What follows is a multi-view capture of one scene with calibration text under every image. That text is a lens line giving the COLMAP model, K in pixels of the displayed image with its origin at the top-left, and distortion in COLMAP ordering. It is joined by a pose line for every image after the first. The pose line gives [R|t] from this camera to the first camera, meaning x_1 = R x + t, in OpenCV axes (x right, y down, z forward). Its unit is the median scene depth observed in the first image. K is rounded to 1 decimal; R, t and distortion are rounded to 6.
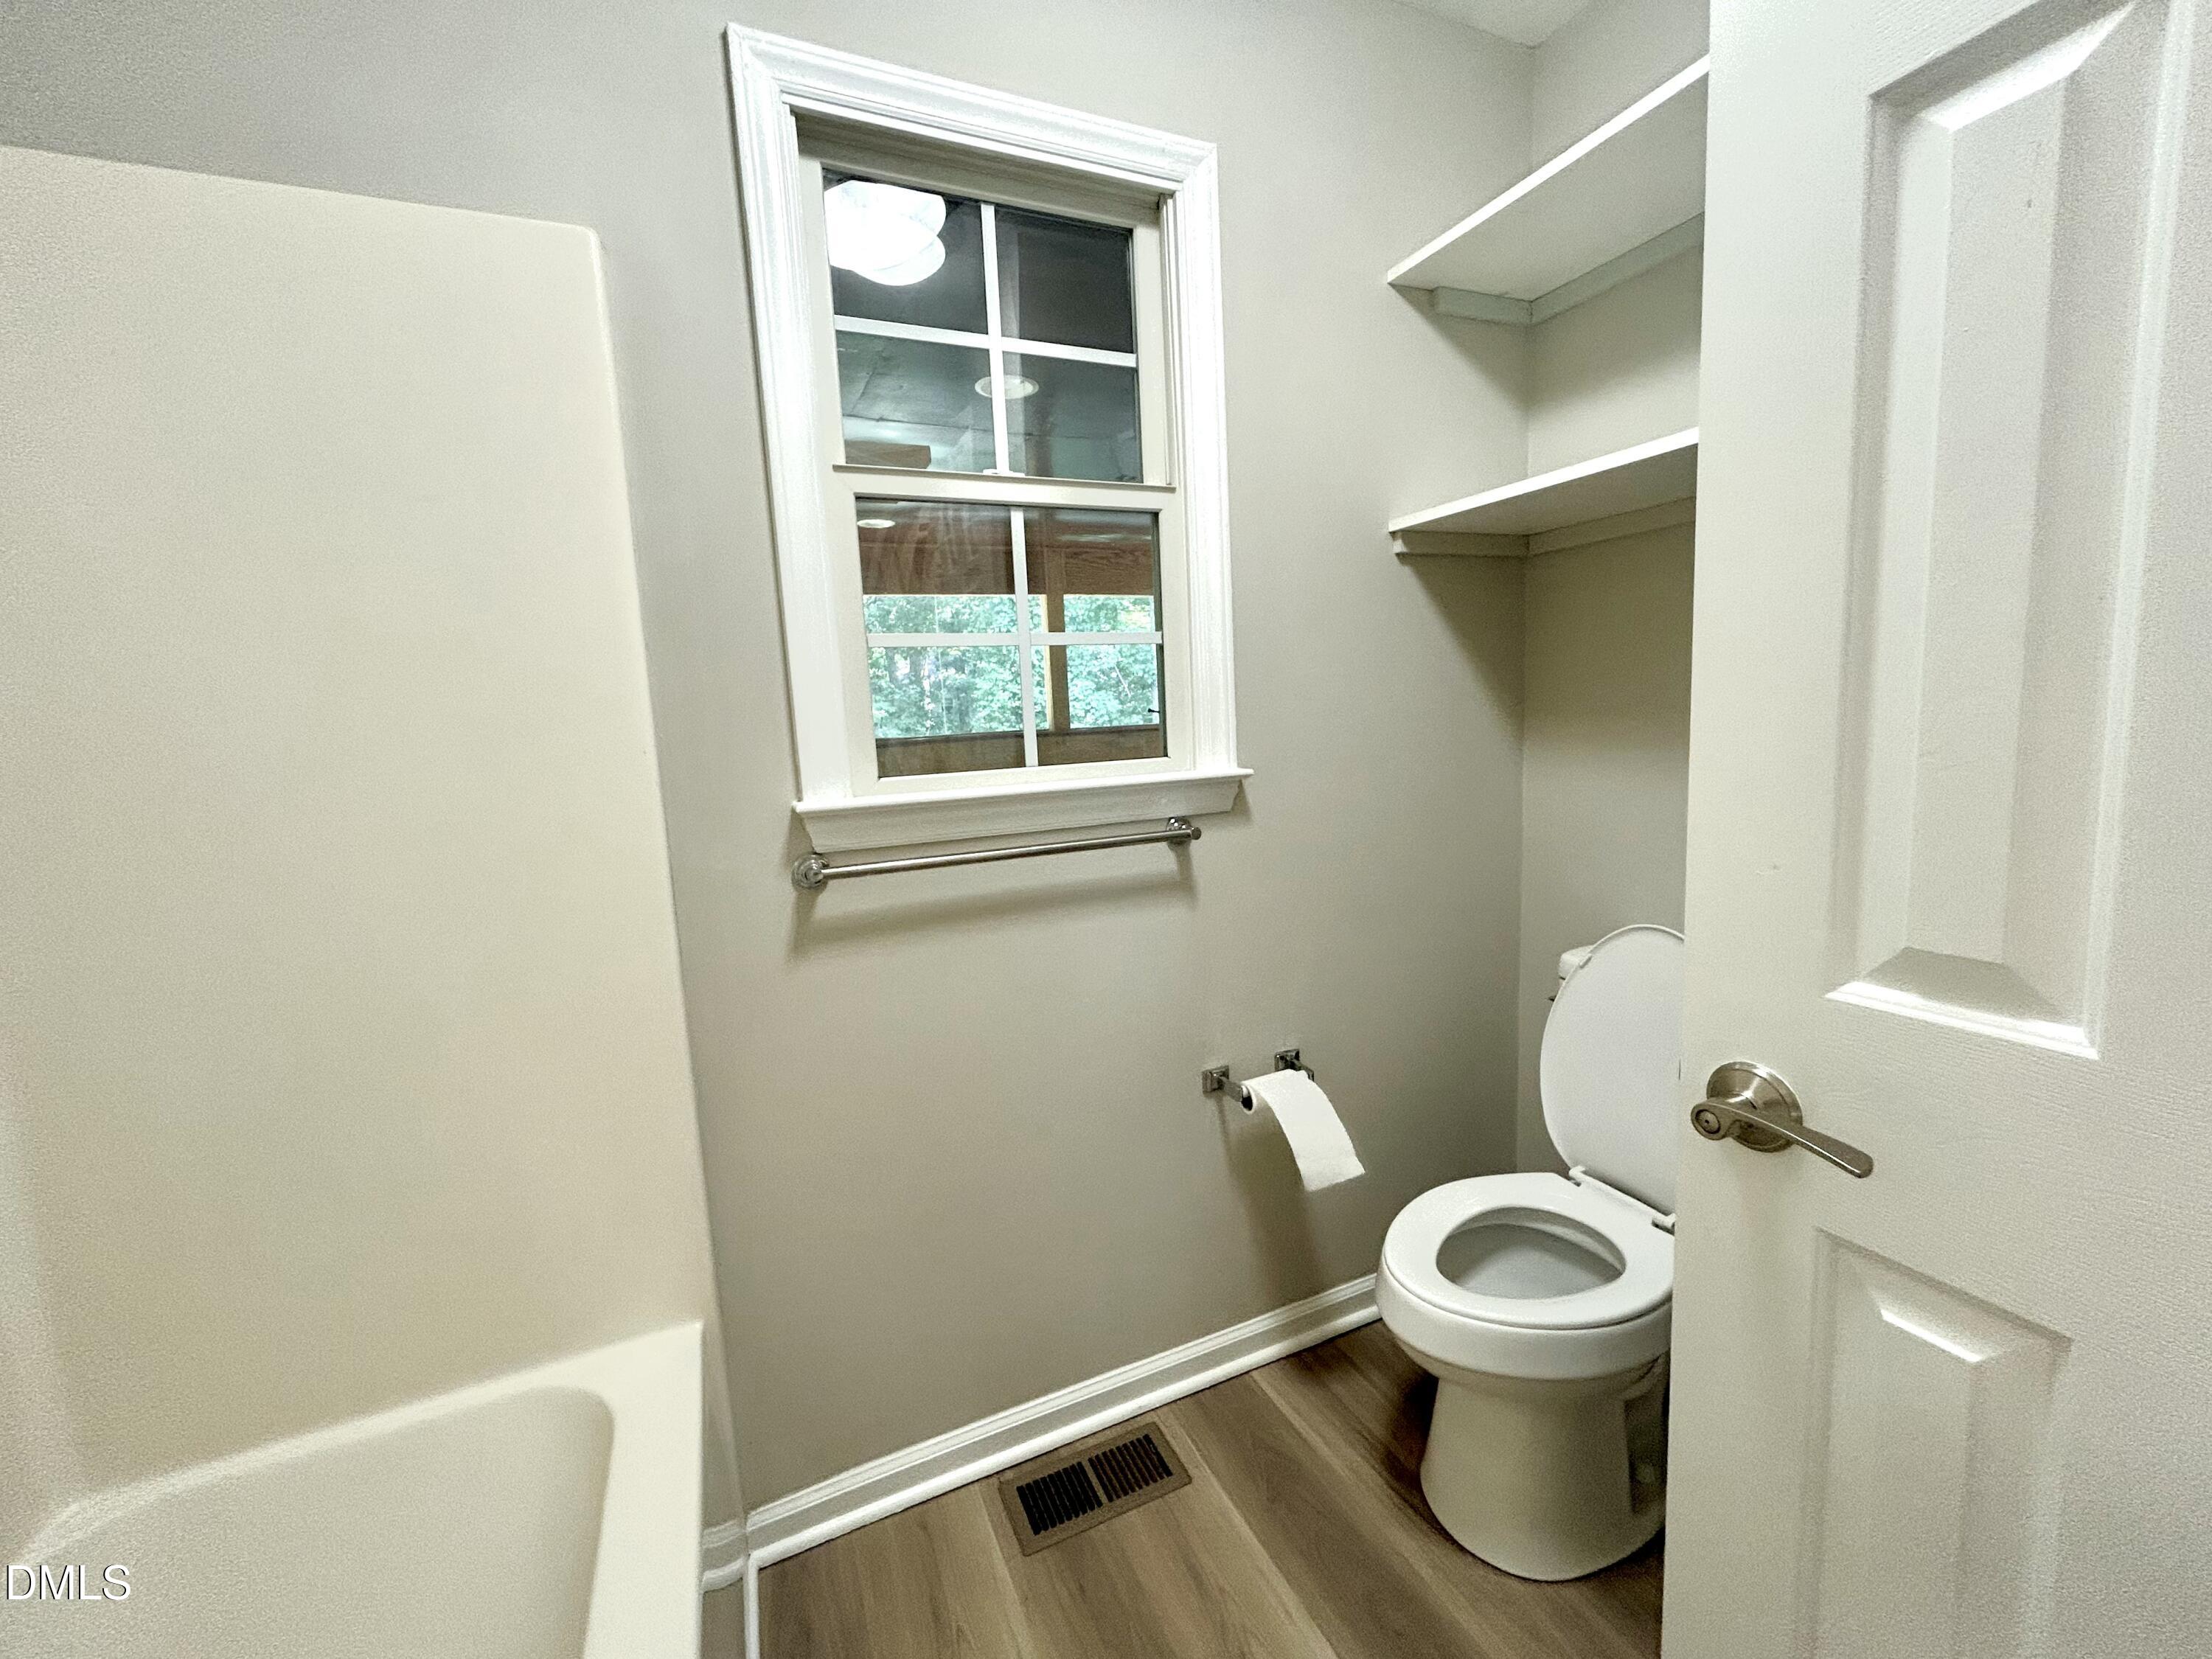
lens RADIAL K [[887.7, 0, 1106.0], [0, 887.7, 829.5], [0, 0, 1]] dist [-0.001435, -0.000097]
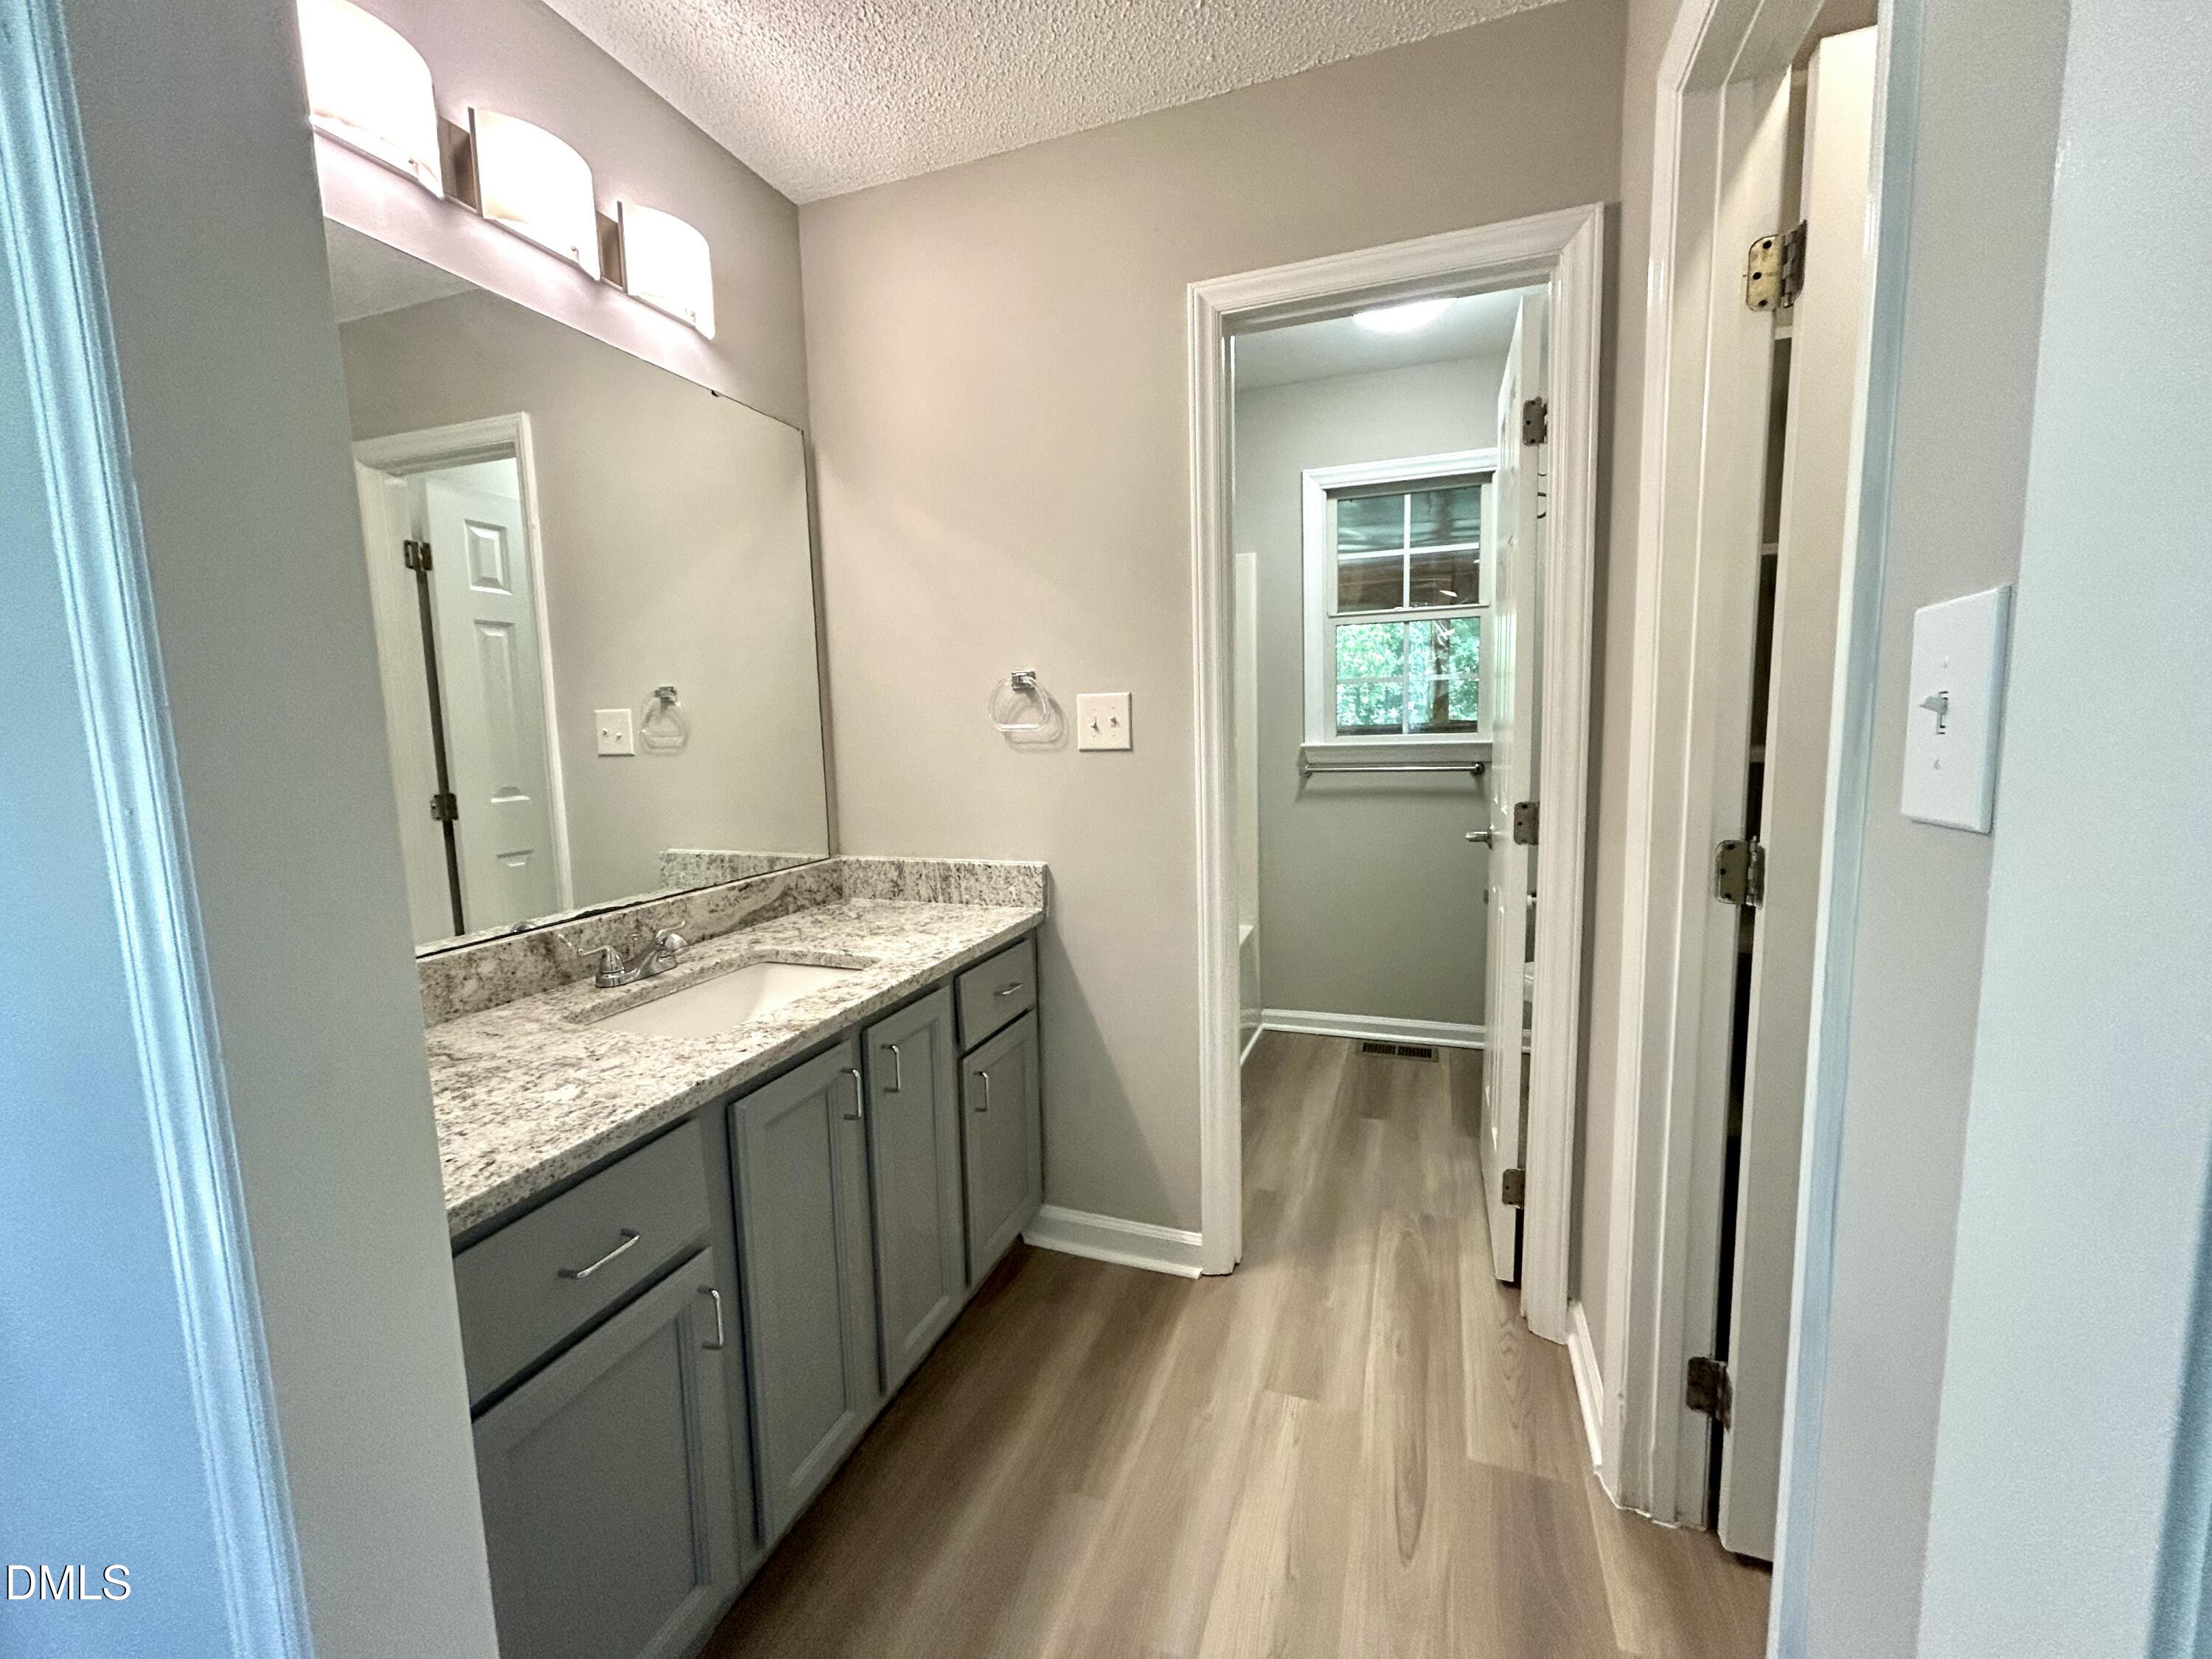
lens RADIAL K [[888.4, 0, 1106.0], [0, 888.4, 829.5], [0, 0, 1]] dist [0.002004, 0.000178]
pose [[0.721152, 0.109771, -0.684025, 1.059067], [-0.094964, 0.993710, 0.059350, 0.121987], [0.686238, 0.022157, 0.727040, -1.319953]]
